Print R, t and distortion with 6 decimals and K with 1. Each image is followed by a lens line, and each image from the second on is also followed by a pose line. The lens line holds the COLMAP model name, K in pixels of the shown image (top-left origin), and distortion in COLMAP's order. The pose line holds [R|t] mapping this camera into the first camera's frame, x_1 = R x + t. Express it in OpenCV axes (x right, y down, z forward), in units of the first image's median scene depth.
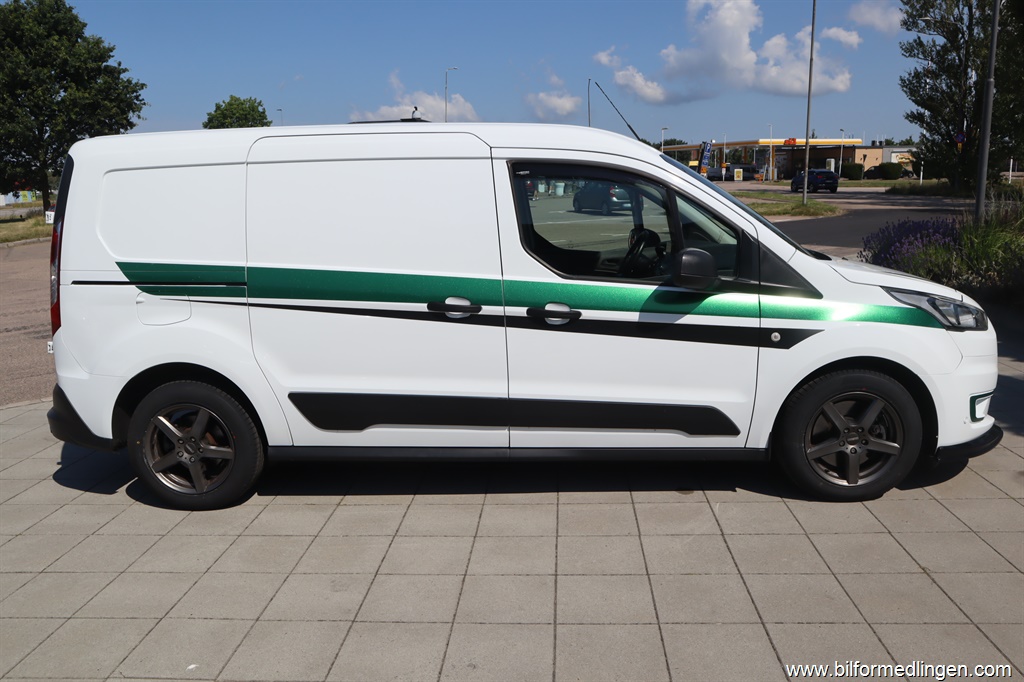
lens RADIAL K [[772.0, 0, 509.8], [0, 772.0, 344.4], [0, 0, 1]] dist [-0.025261, 0.007081]
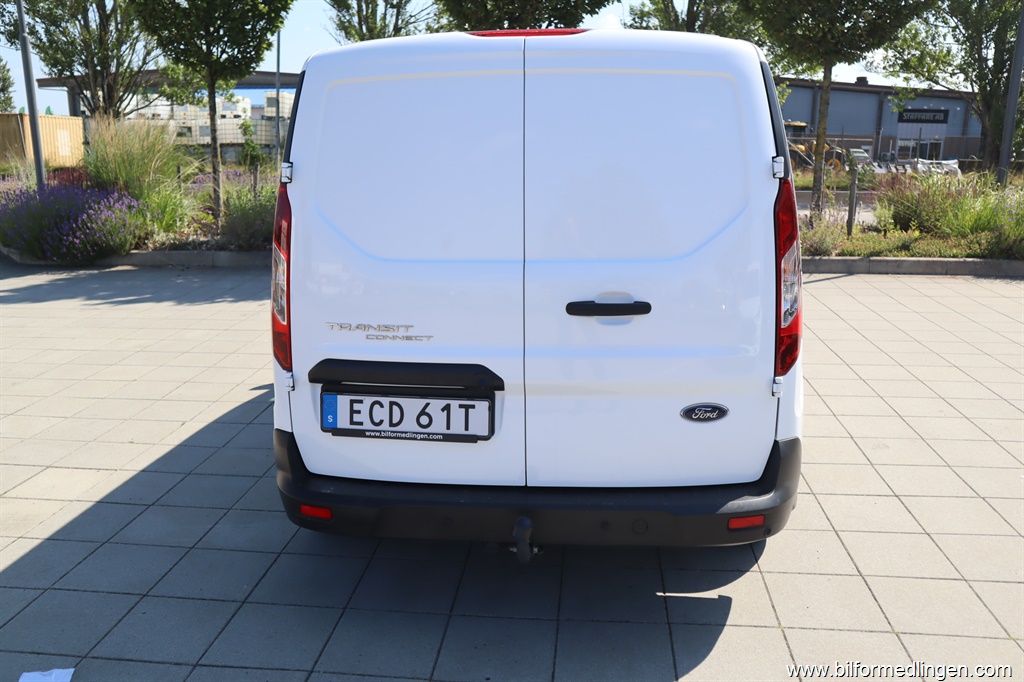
lens RADIAL K [[843.5, 0, 511.5], [0, 843.5, 339.9], [0, 0, 1]] dist [-0.038130, 0.009003]
pose [[0.043895, -0.206783, 0.977402, -1.331455], [0.199257, 0.960500, 0.194259, -0.212969], [-0.978964, 0.186227, 0.083364, 1.228095]]
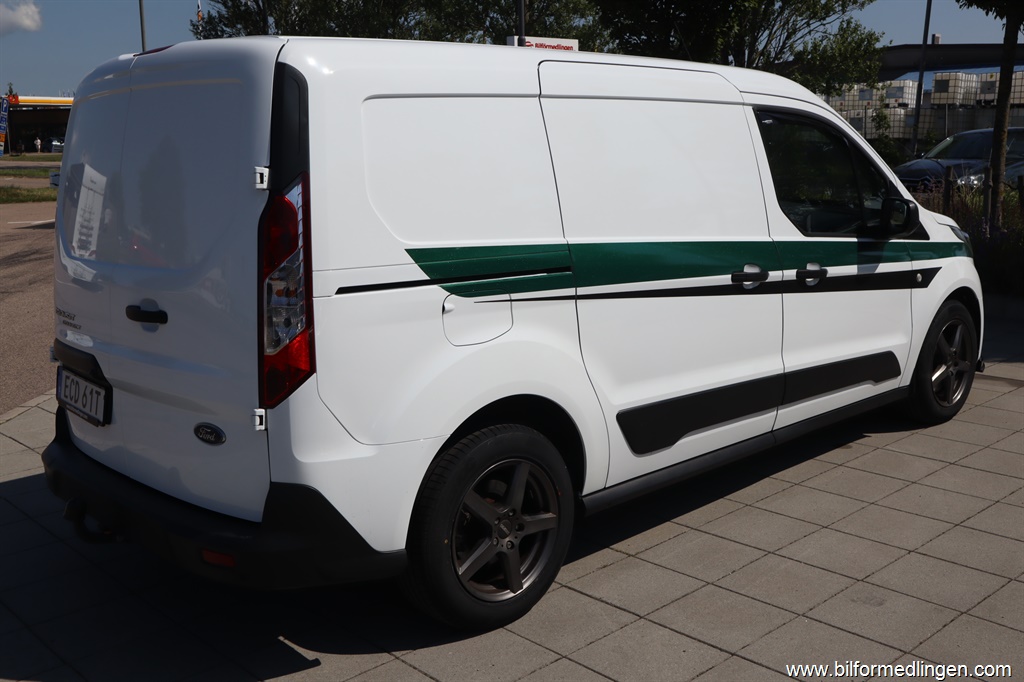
lens RADIAL K [[1026.7, 0, 517.4], [0, 1026.7, 342.0], [0, 0, 1]] dist [0.034182, 0.000000]
pose [[0.682566, -0.125677, 0.719936, -1.066025], [0.145238, 0.988781, 0.034909, -0.052333], [-0.716246, 0.080735, 0.693162, 0.394492]]
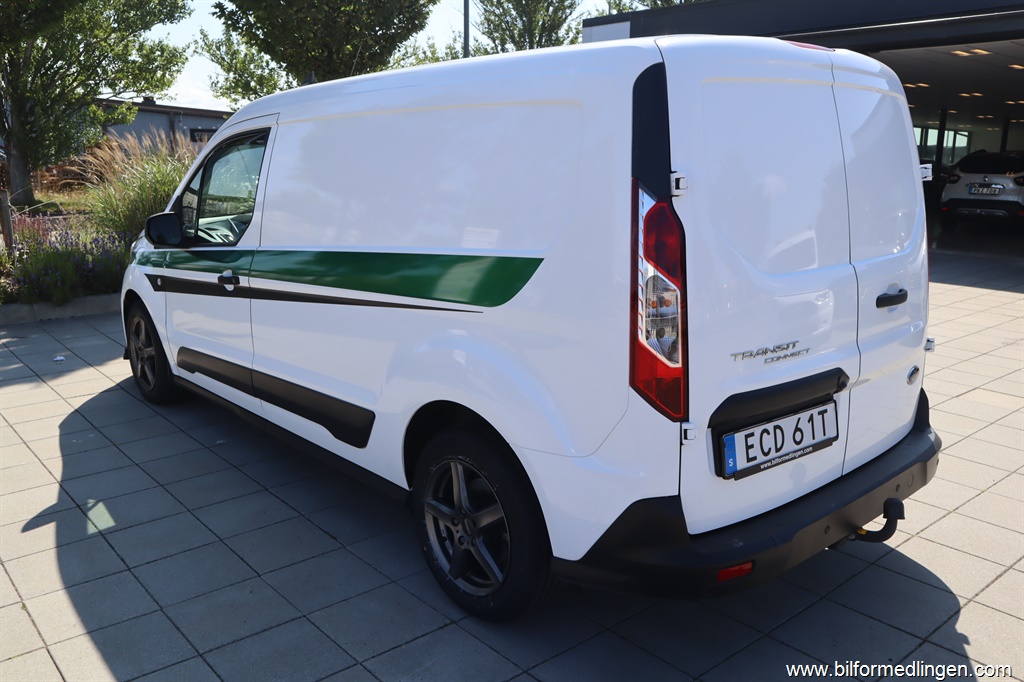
lens RADIAL K [[843.5, 0, 508.8], [0, 843.5, 341.2], [0, 0, 1]] dist [-0.038130, 0.009003]
pose [[-0.690980, -0.127282, 0.711580, -0.965577], [0.163394, 0.931399, 0.325266, -0.361444], [-0.704165, 0.341020, -0.622781, 1.949103]]
